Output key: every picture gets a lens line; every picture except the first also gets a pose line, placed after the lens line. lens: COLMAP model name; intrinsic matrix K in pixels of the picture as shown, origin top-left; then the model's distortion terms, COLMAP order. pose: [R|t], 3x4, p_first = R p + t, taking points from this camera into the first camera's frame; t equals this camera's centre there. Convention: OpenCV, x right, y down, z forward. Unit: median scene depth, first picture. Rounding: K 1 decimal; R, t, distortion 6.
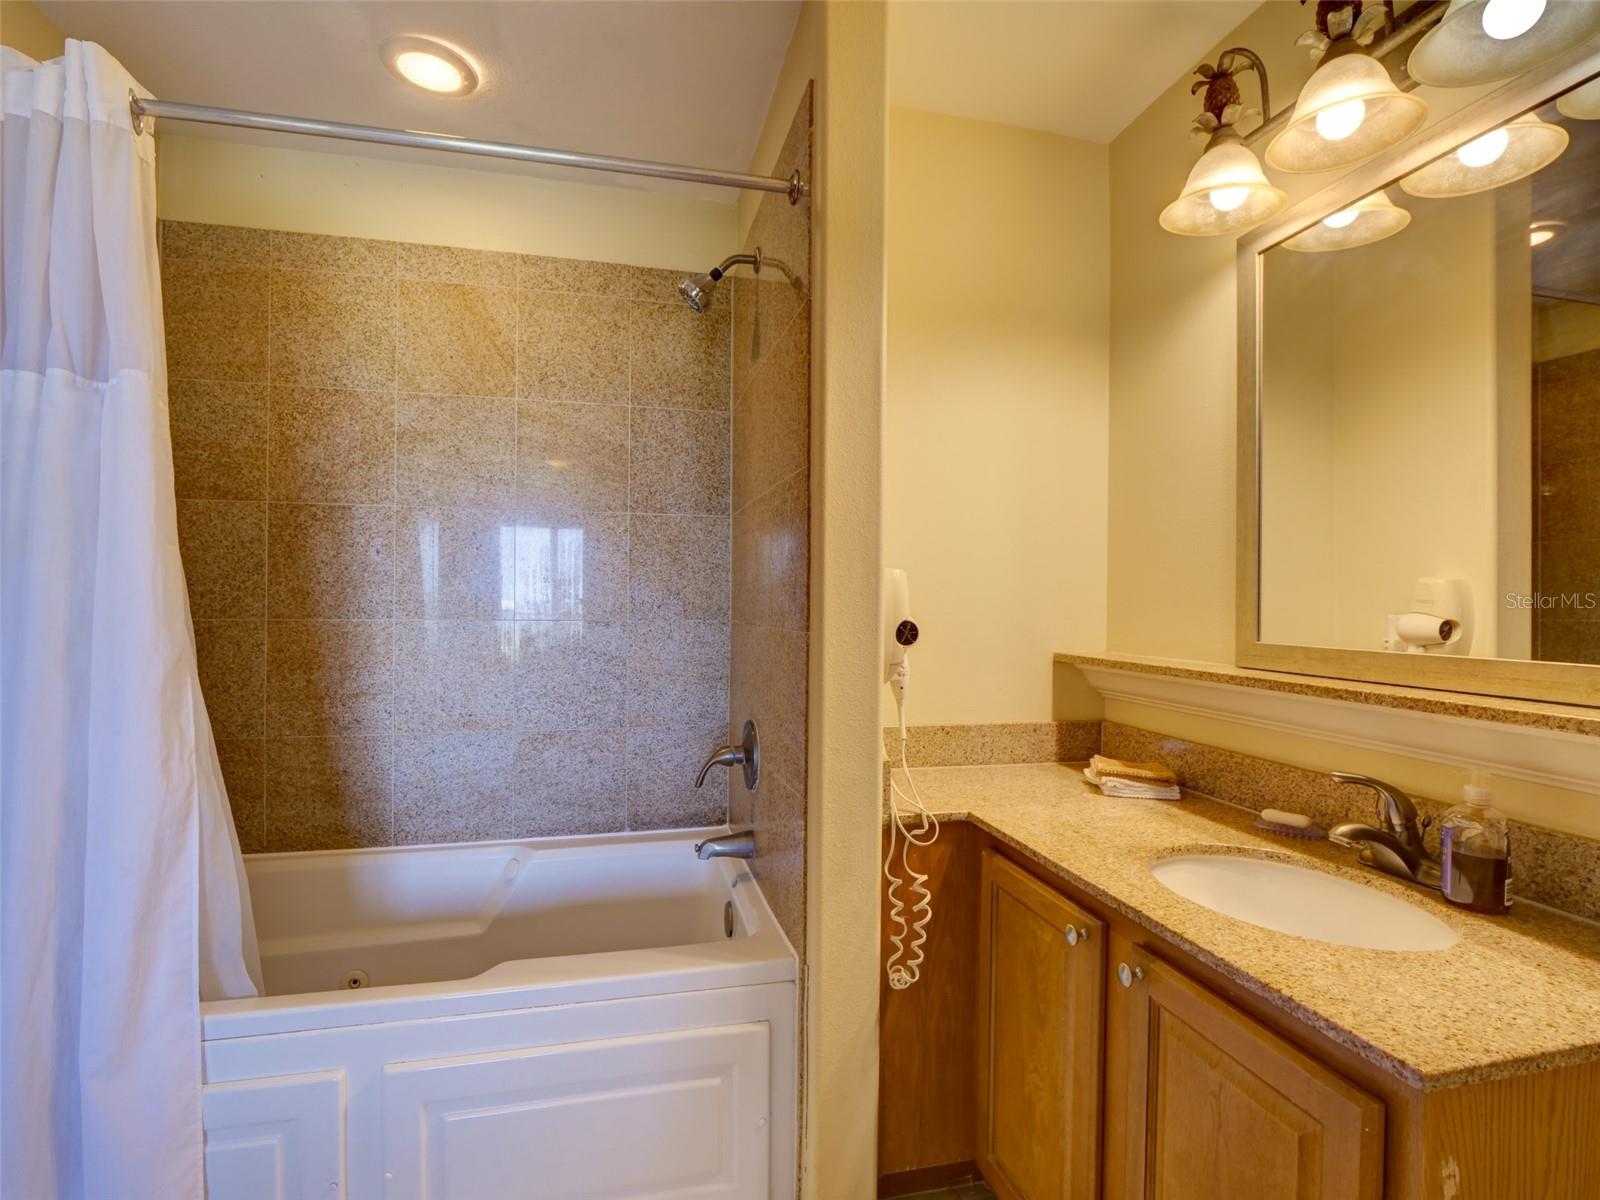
lens RADIAL K [[794.4, 0, 800.0], [0, 794.4, 600.0], [0, 0, 1]] dist [-0.009902, -0.001793]
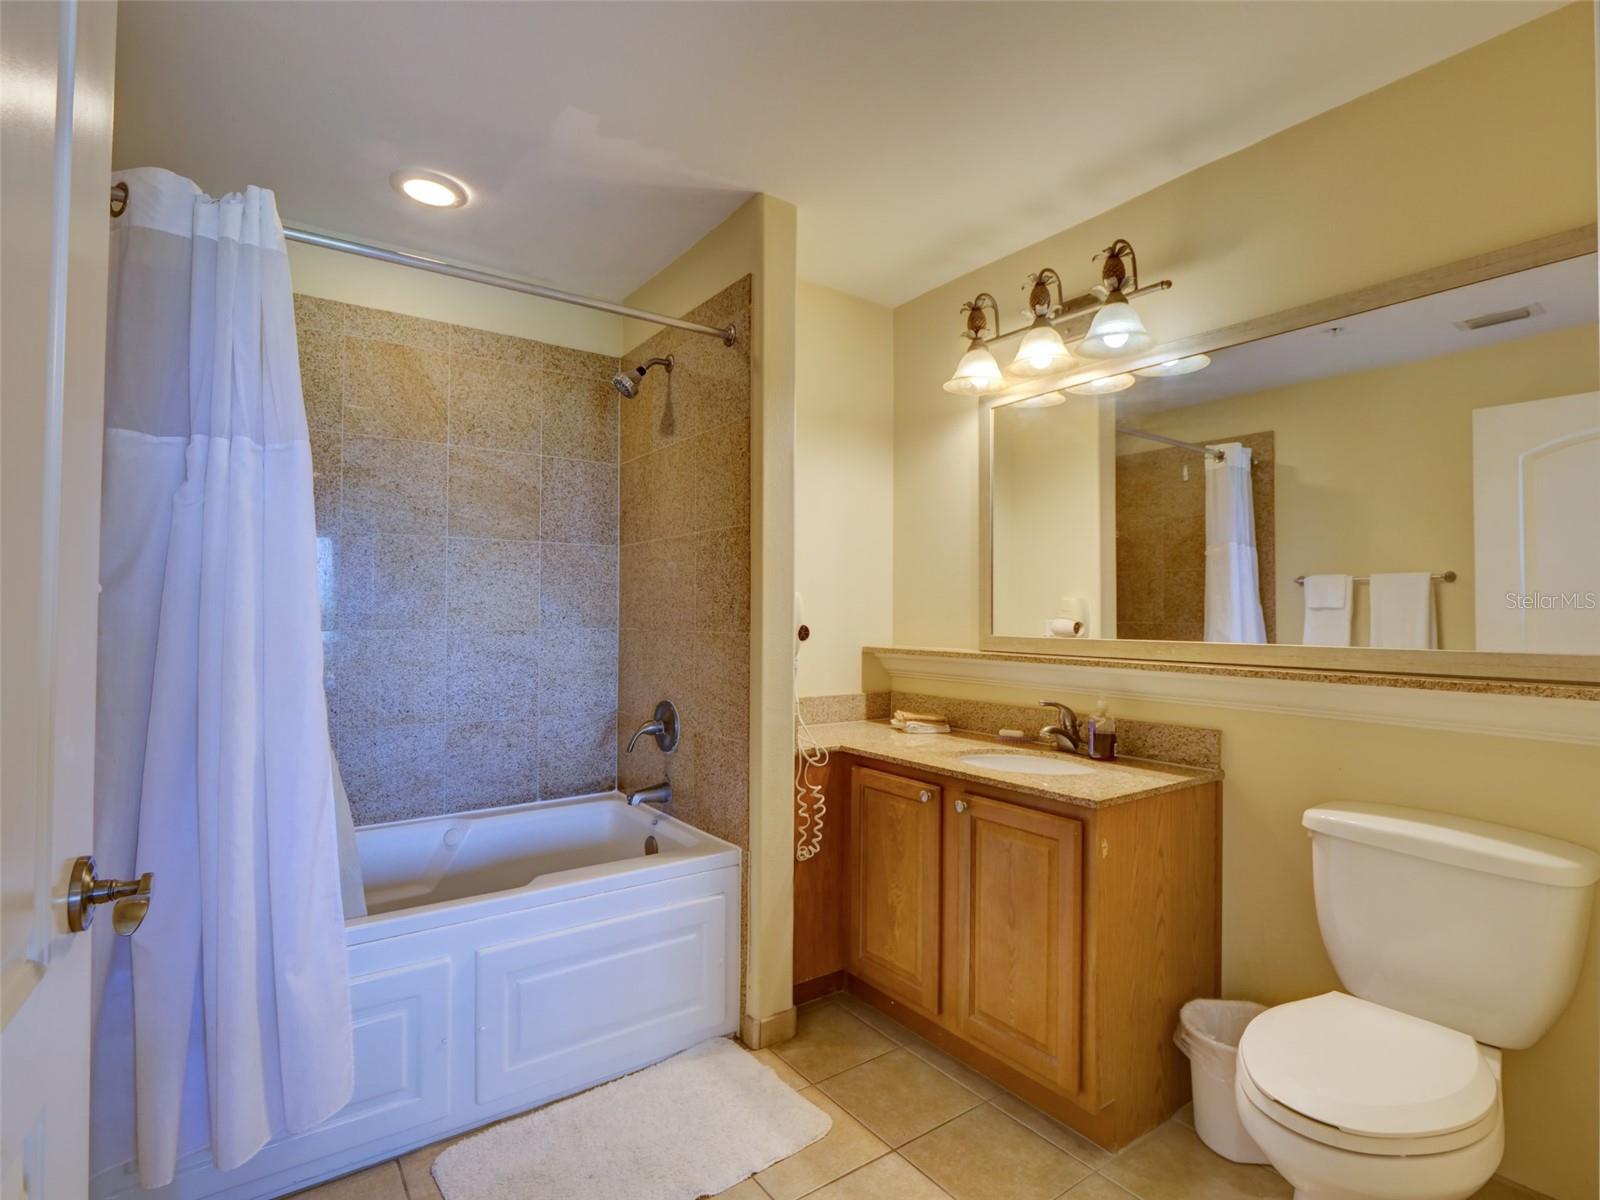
lens RADIAL K [[794.4, 0, 800.0], [0, 794.4, 600.0], [0, 0, 1]] dist [-0.009902, -0.001793]
pose [[0.926964, 0.000911, 0.375149, -0.446563], [0.004262, 0.999907, -0.012960, -0.002439], [-0.375126, 0.013613, 0.926874, -0.431164]]
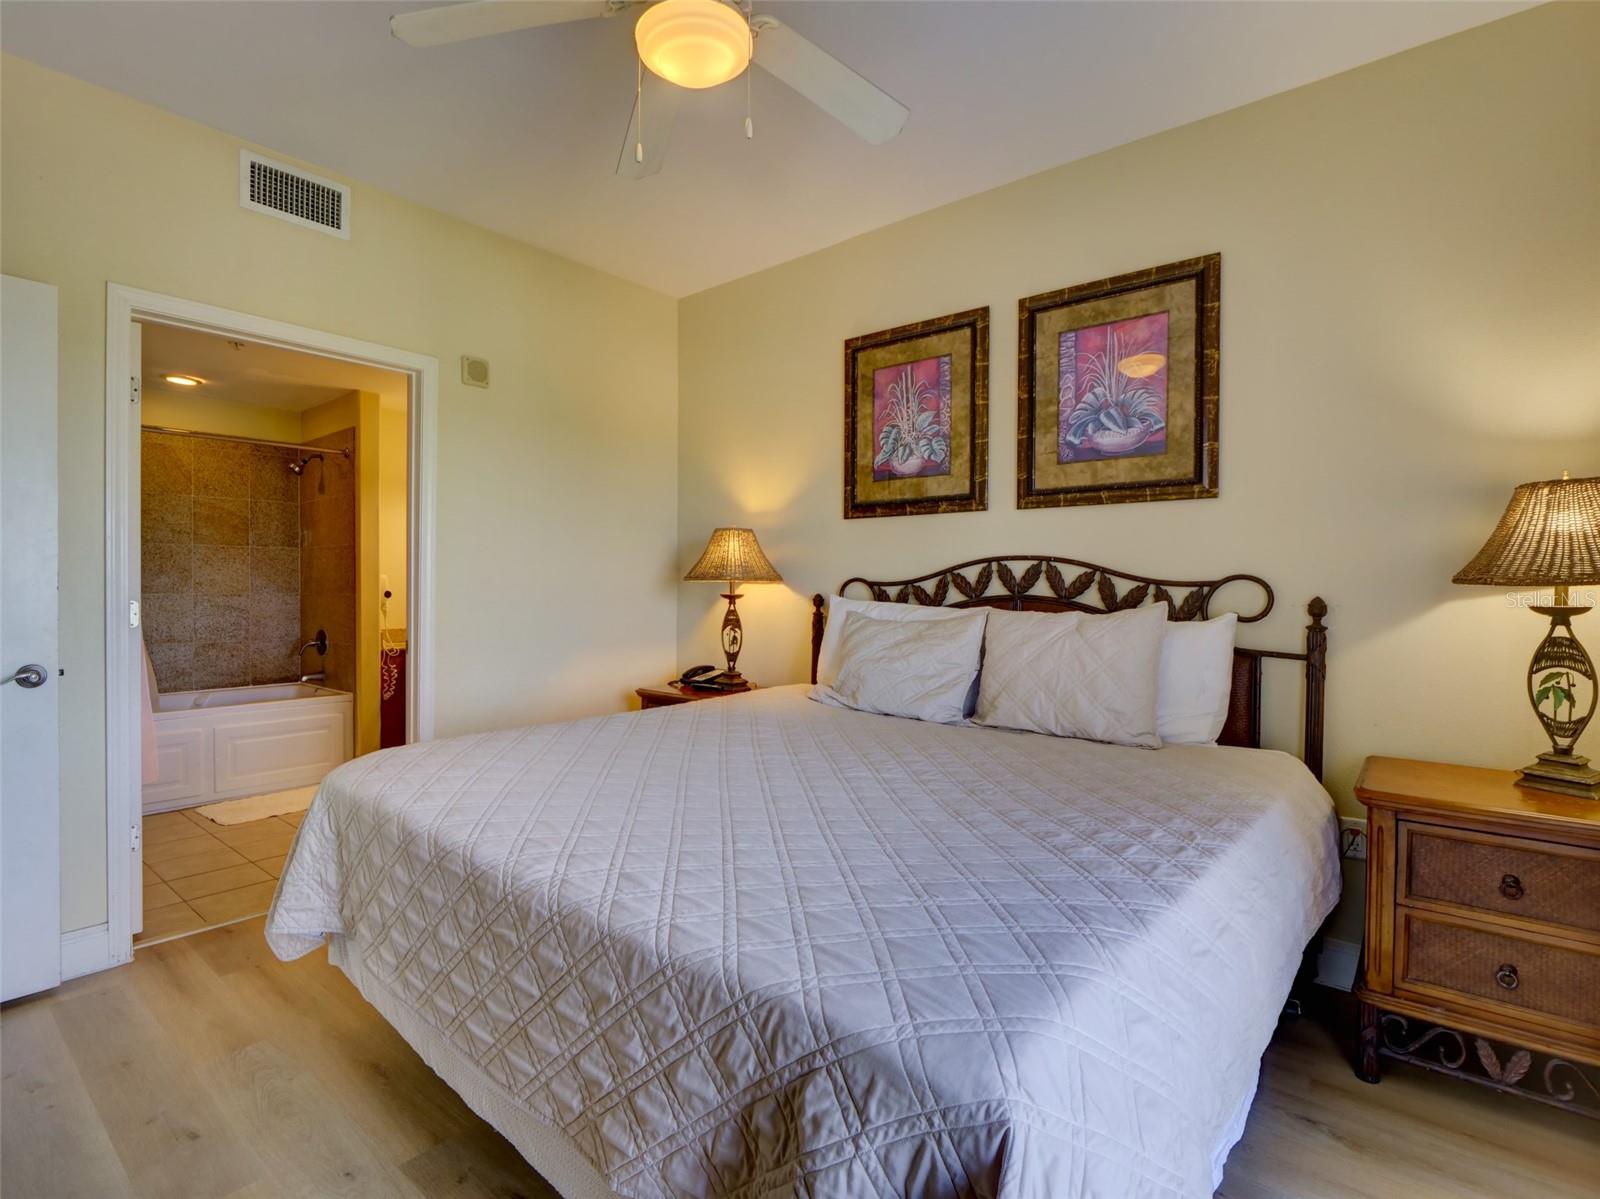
lens RADIAL K [[794.4, 0, 800.0], [0, 794.4, 599.5], [0, 0, 1]] dist [-0.009902, -0.001793]
pose [[0.803217, -0.014272, 0.595515, -0.440984], [0.003194, 0.999802, 0.019653, 0.003820], [-0.595678, -0.013884, 0.803104, -2.610802]]
